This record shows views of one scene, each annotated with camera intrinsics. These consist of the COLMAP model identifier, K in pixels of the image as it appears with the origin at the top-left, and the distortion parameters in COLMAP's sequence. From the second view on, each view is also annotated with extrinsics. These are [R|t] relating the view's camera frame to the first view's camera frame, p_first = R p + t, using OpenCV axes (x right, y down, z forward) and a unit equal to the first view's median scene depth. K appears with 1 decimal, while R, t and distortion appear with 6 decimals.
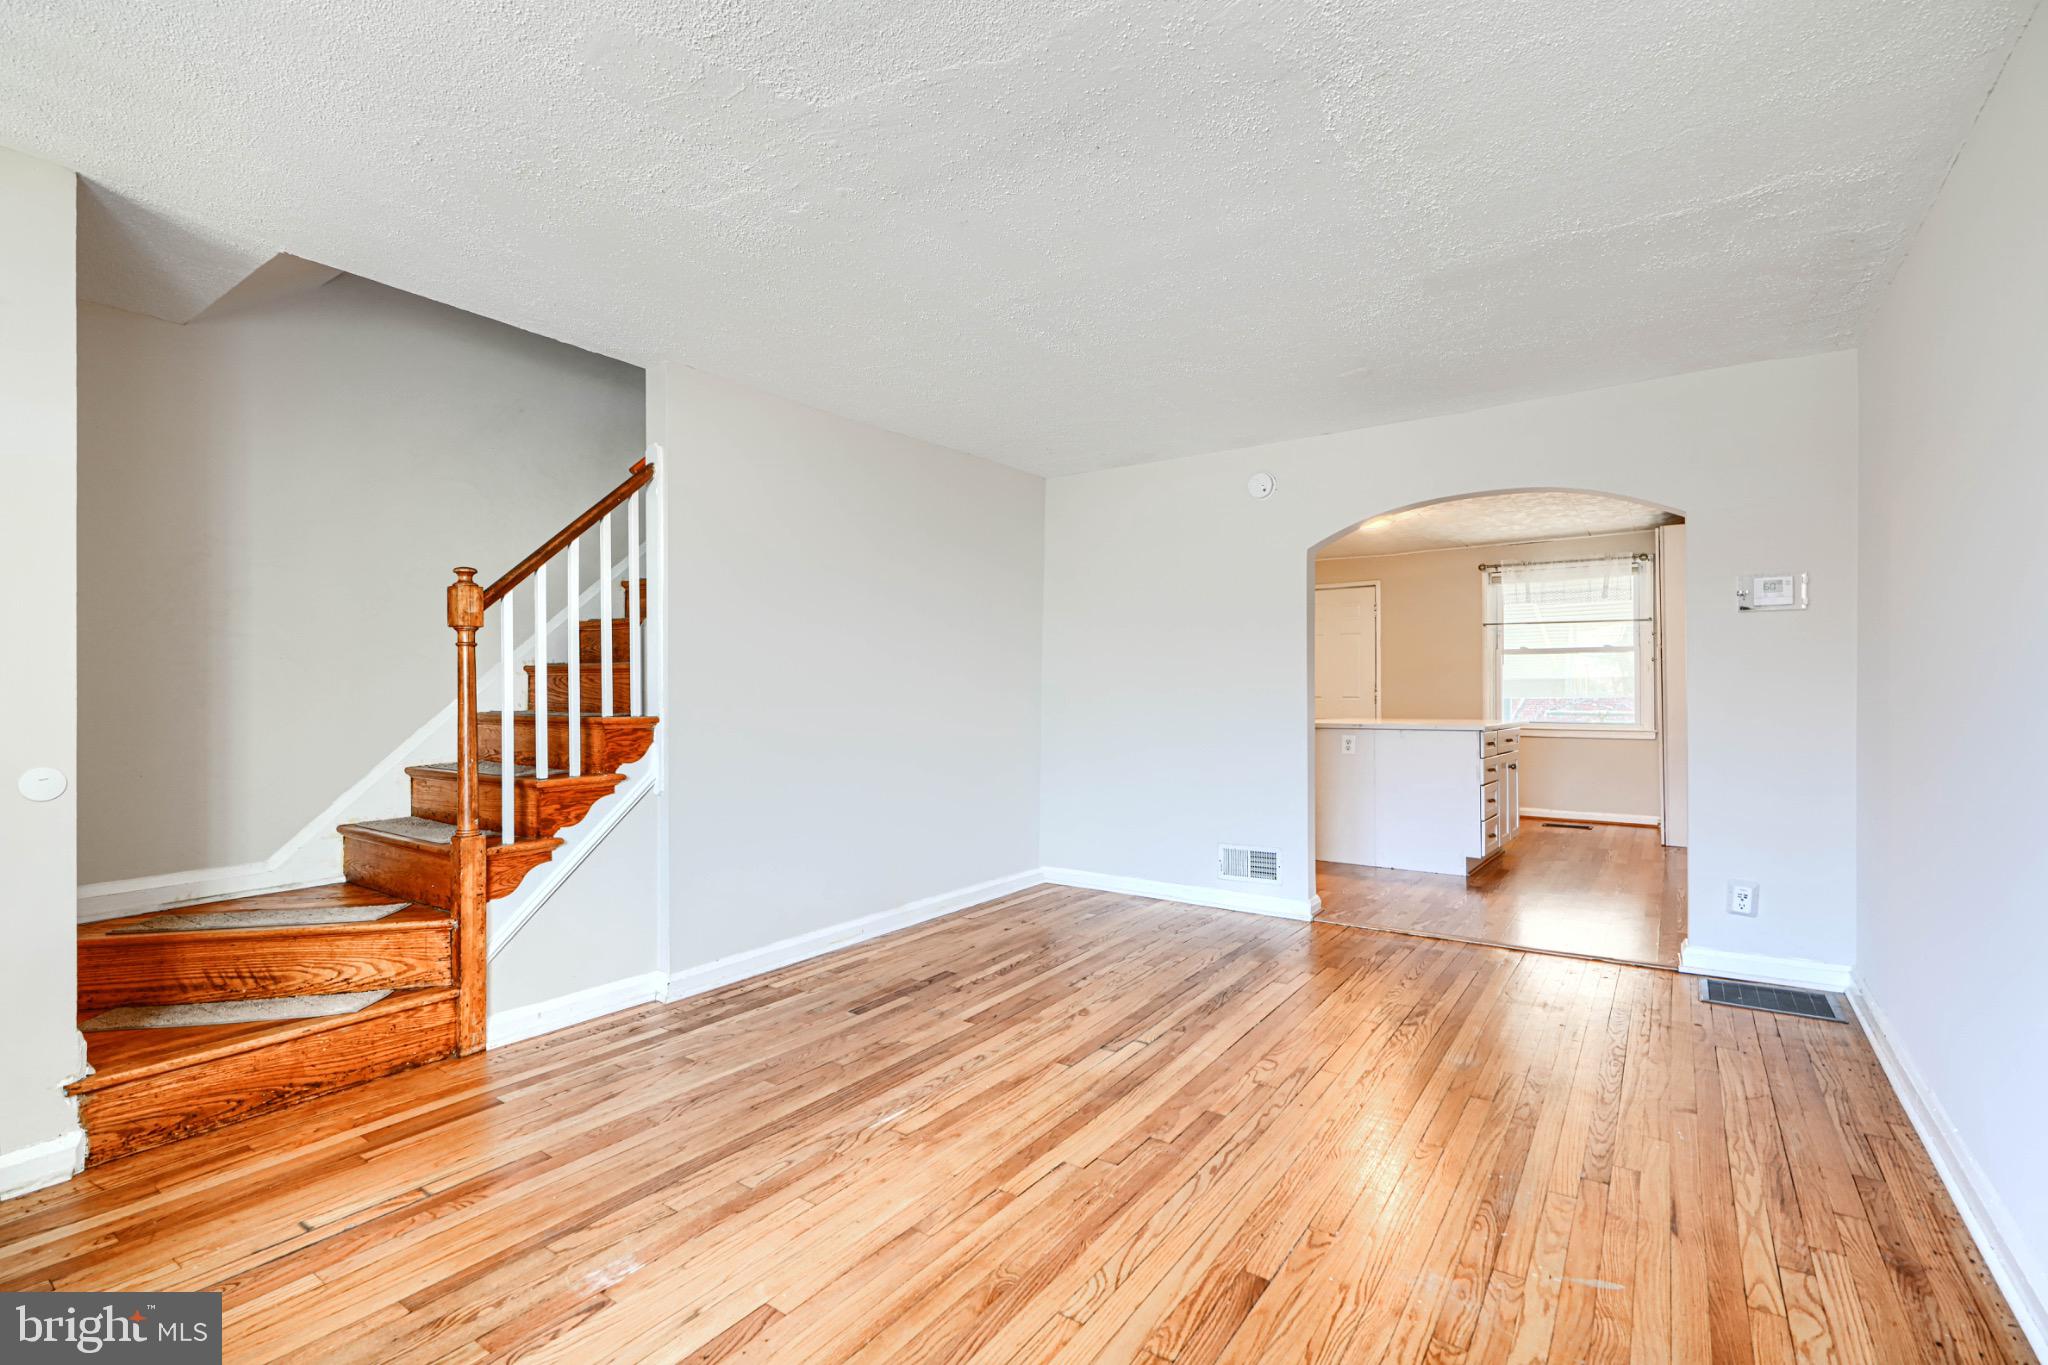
lens RADIAL K [[925.4, 0, 1022.8], [0, 925.4, 681.9], [0, 0, 1]] dist [-0.001007, 0.001423]
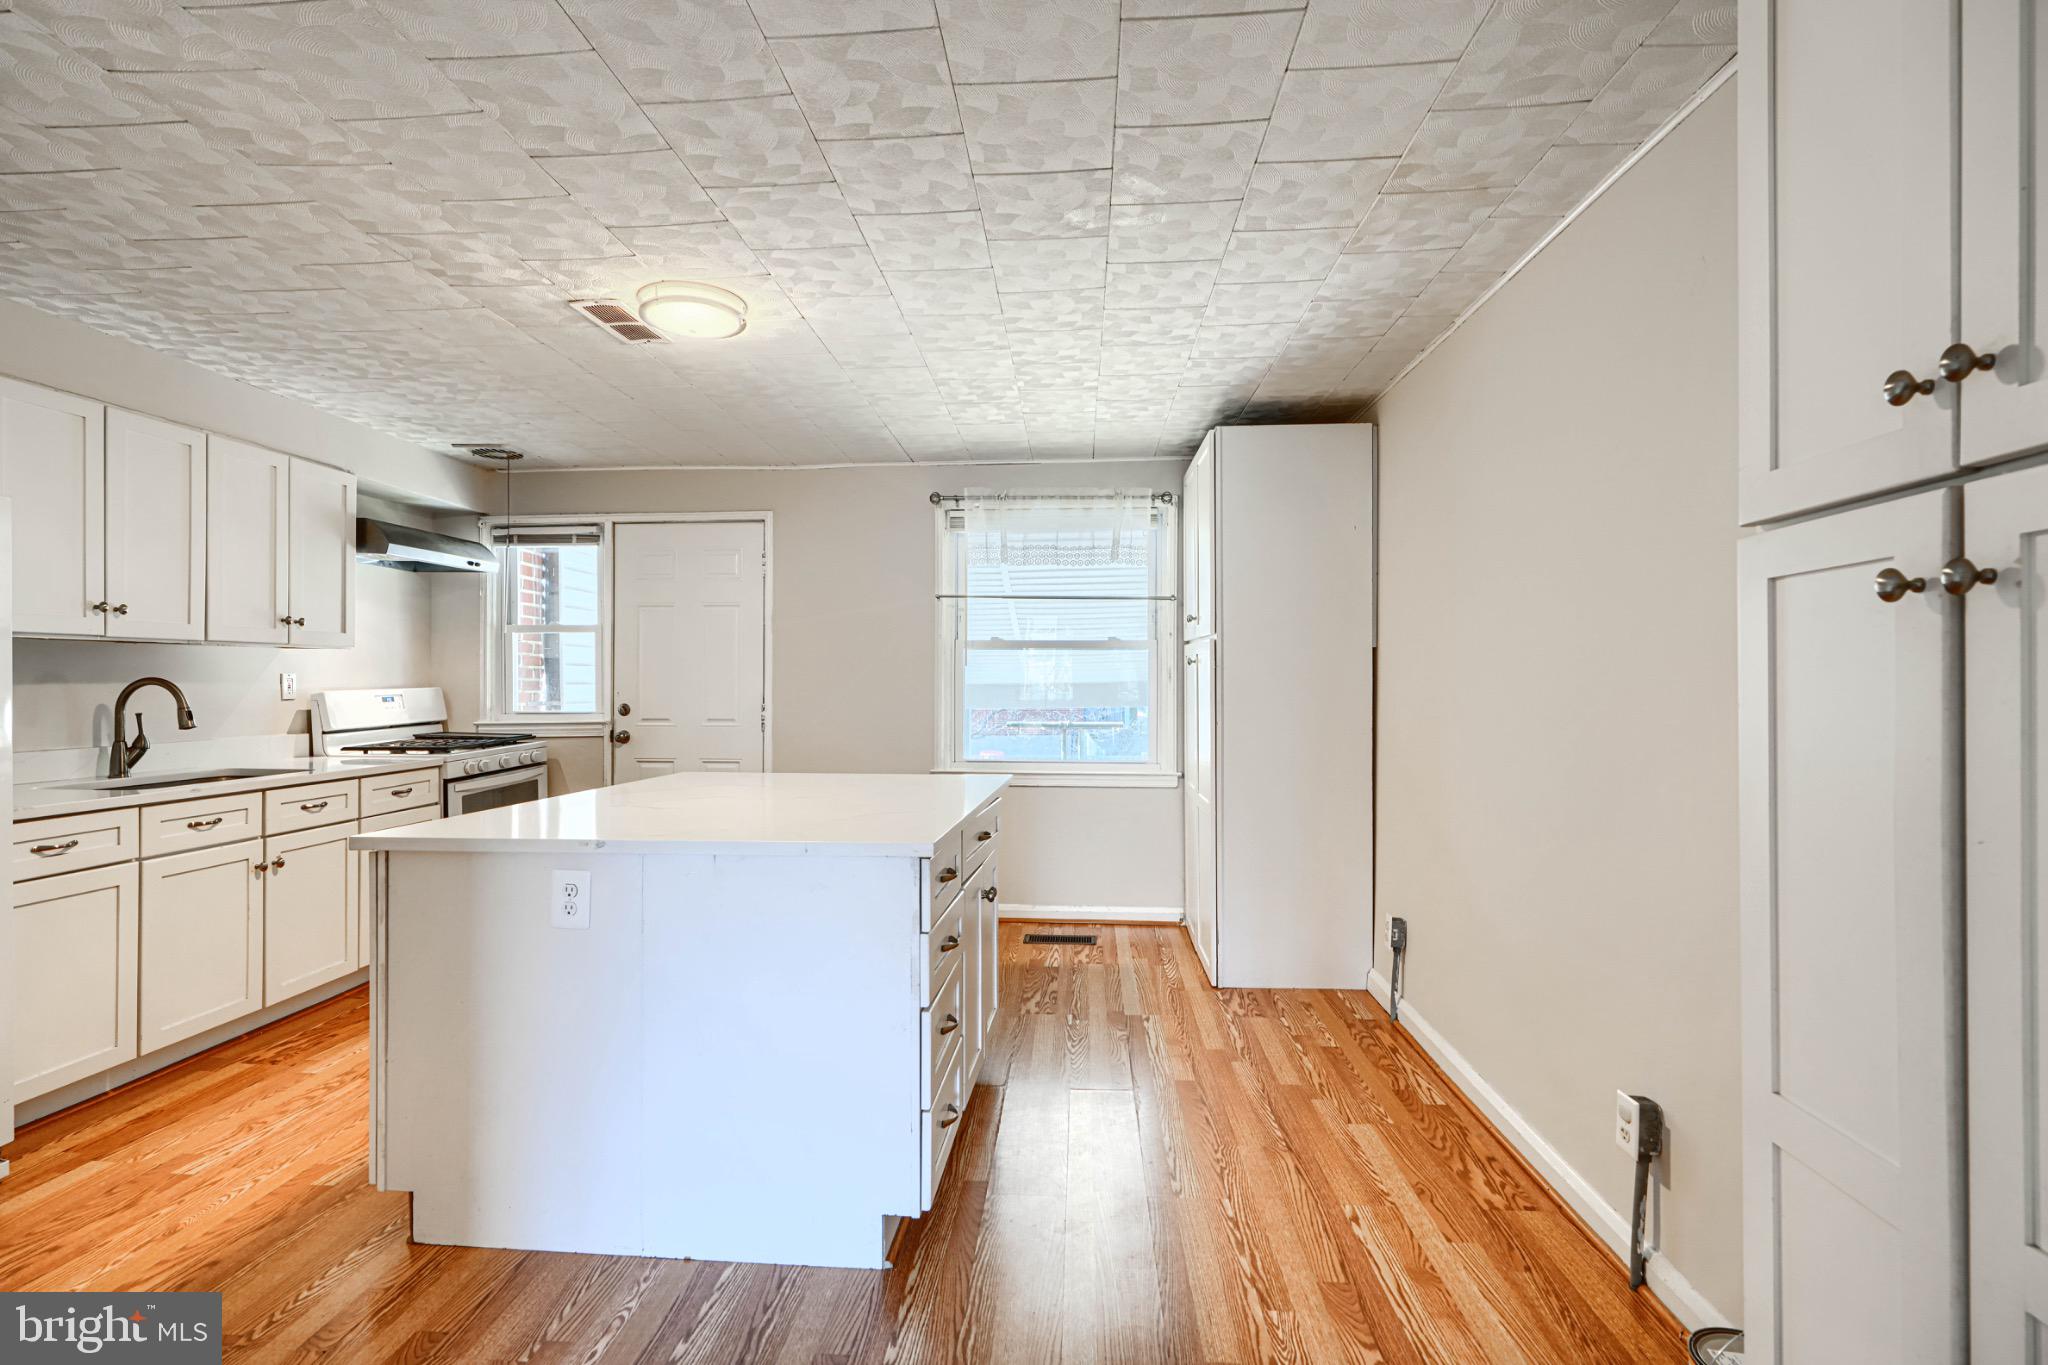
lens RADIAL K [[925.4, 0, 1025.4], [0, 925.4, 686.3], [0, 0, 1]] dist [-0.001007, 0.001423]
pose [[0.850437, 0.002915, 0.526068, 0.236469], [-0.008420, 0.999932, 0.008072, -0.010404], [-0.526009, -0.011294, 0.850404, 0.469600]]
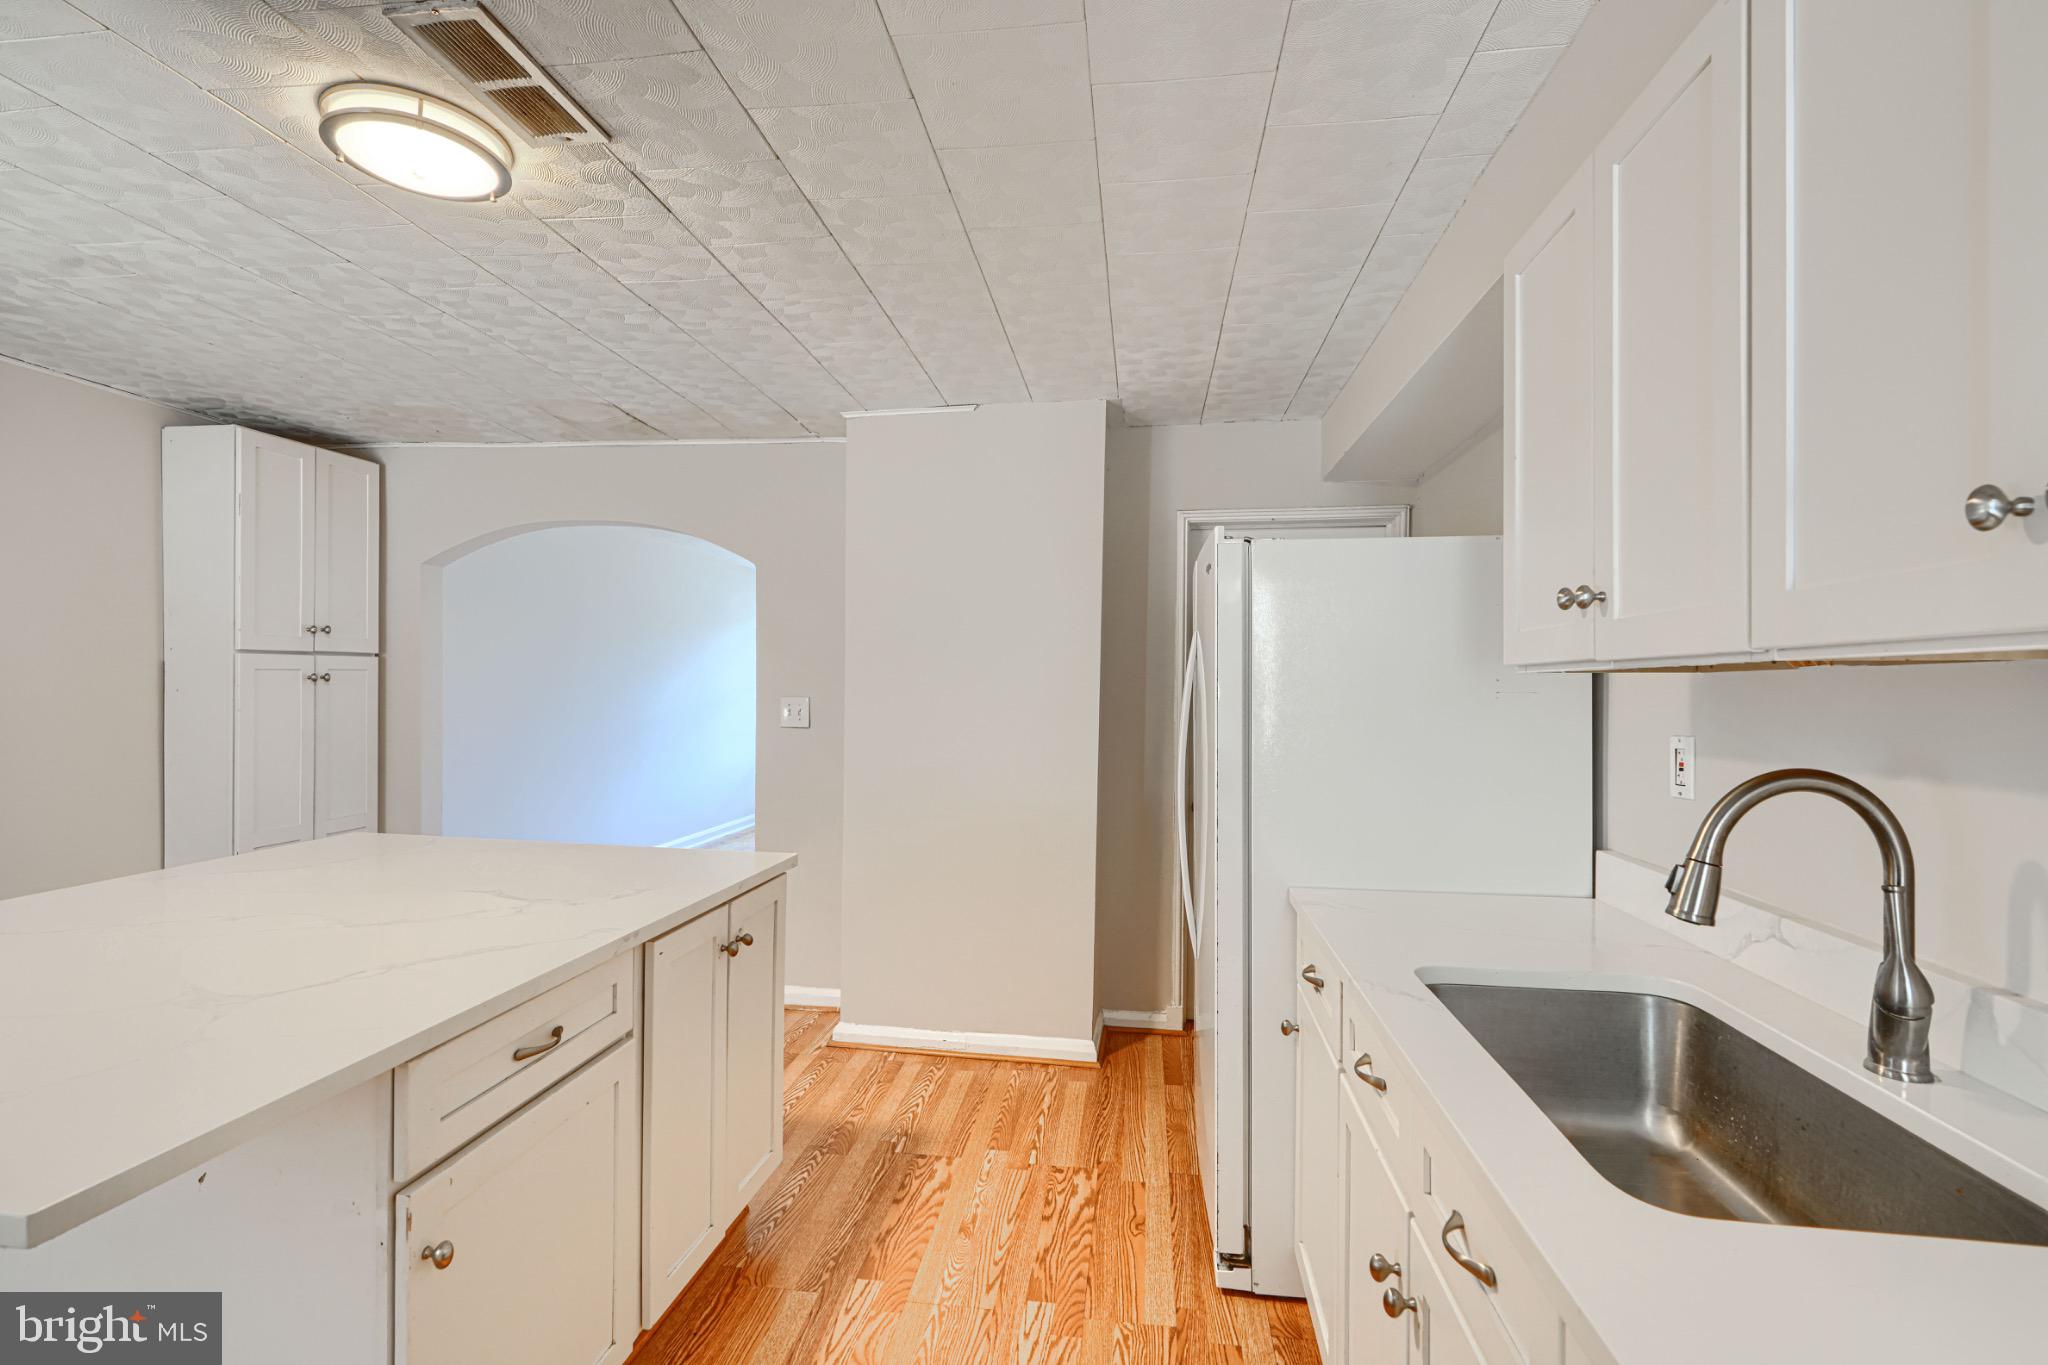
lens RADIAL K [[925.4, 0, 1030.4], [0, 925.4, 687.8], [0, 0, 1]] dist [-0.001007, 0.001423]
pose [[-0.884304, -0.003984, -0.466895, 0.284857], [-0.003896, 0.999992, -0.001153, -0.018729], [0.466895, 0.000799, -0.884312, 1.076404]]
